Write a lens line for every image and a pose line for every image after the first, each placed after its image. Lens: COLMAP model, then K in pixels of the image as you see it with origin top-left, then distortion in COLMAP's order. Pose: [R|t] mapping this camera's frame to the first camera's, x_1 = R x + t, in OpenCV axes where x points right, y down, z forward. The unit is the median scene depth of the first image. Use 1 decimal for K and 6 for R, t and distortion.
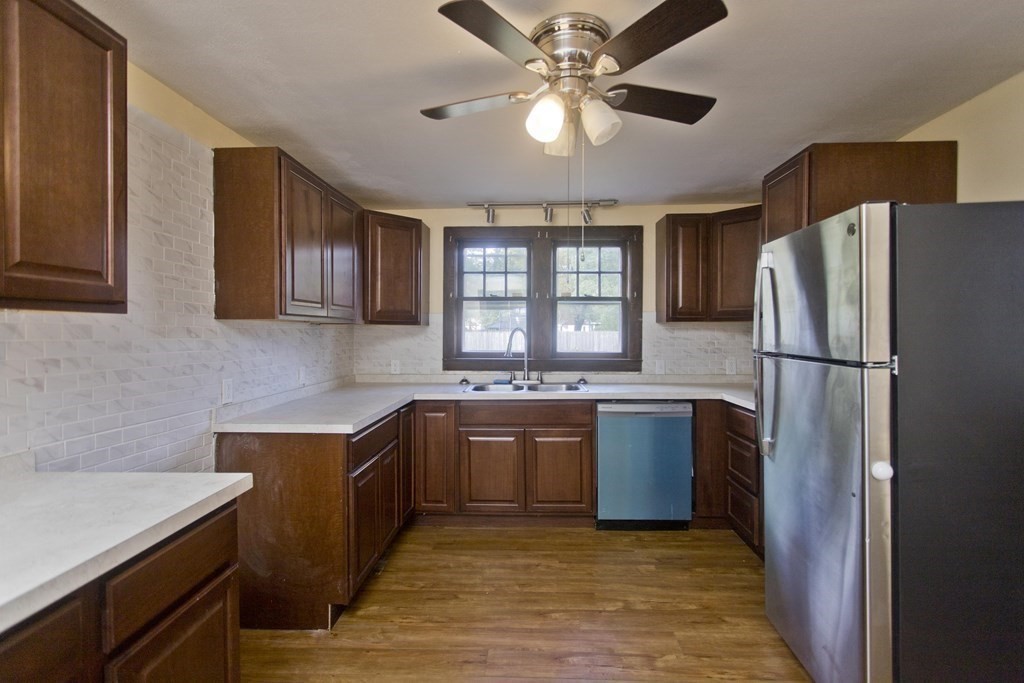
lens RADIAL K [[483.2, 0, 515.2], [0, 483.2, 337.0], [0, 0, 1]] dist [0.000580, 0.000528]
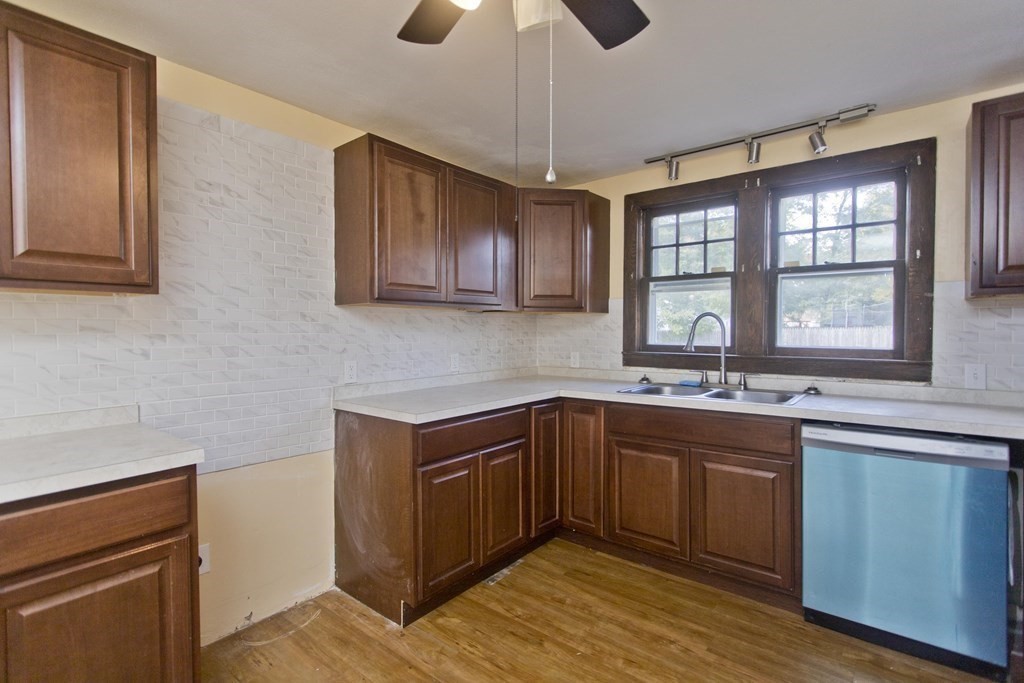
lens RADIAL K [[483.2, 0, 515.2], [0, 483.2, 337.0], [0, 0, 1]] dist [0.000580, 0.000528]
pose [[0.799622, 0.007351, -0.600459, 0.251862], [-0.005707, 0.999973, 0.004641, 0.019210], [0.600477, -0.000284, 0.799642, 0.258287]]
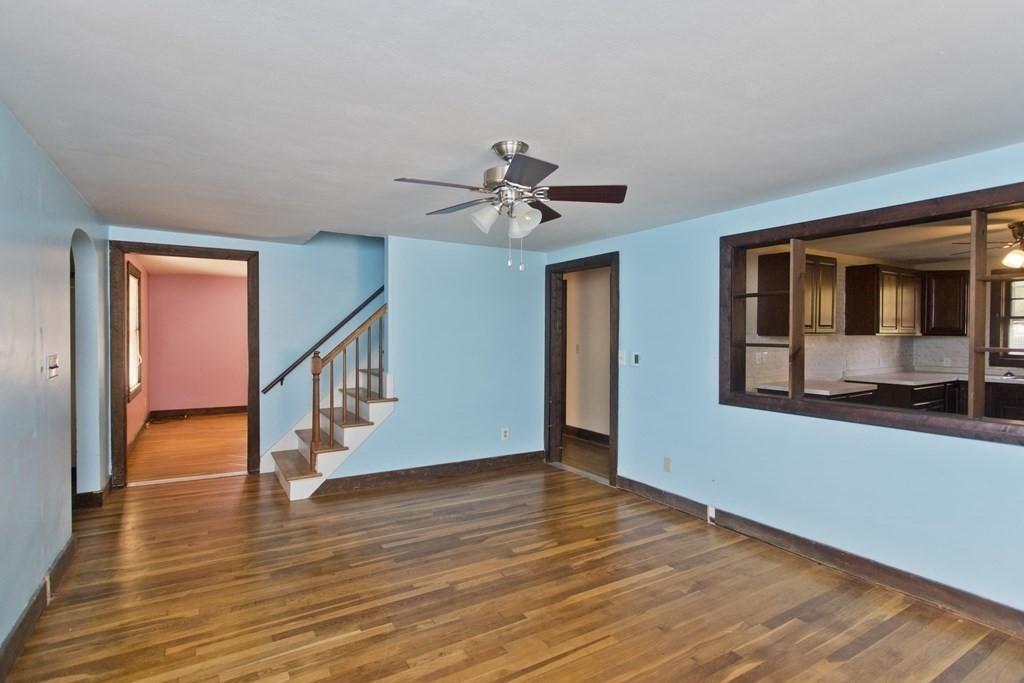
lens RADIAL K [[492.5, 0, 484.4], [0, 492.5, 339.8], [0, 0, 1]] dist [-0.000083, 0.001018]
pose [[0.518395, 0.011619, -0.855063, 0.418193], [-0.011031, 0.999915, 0.006900, -0.006876], [0.855070, 0.005856, 0.518479, -1.363313]]
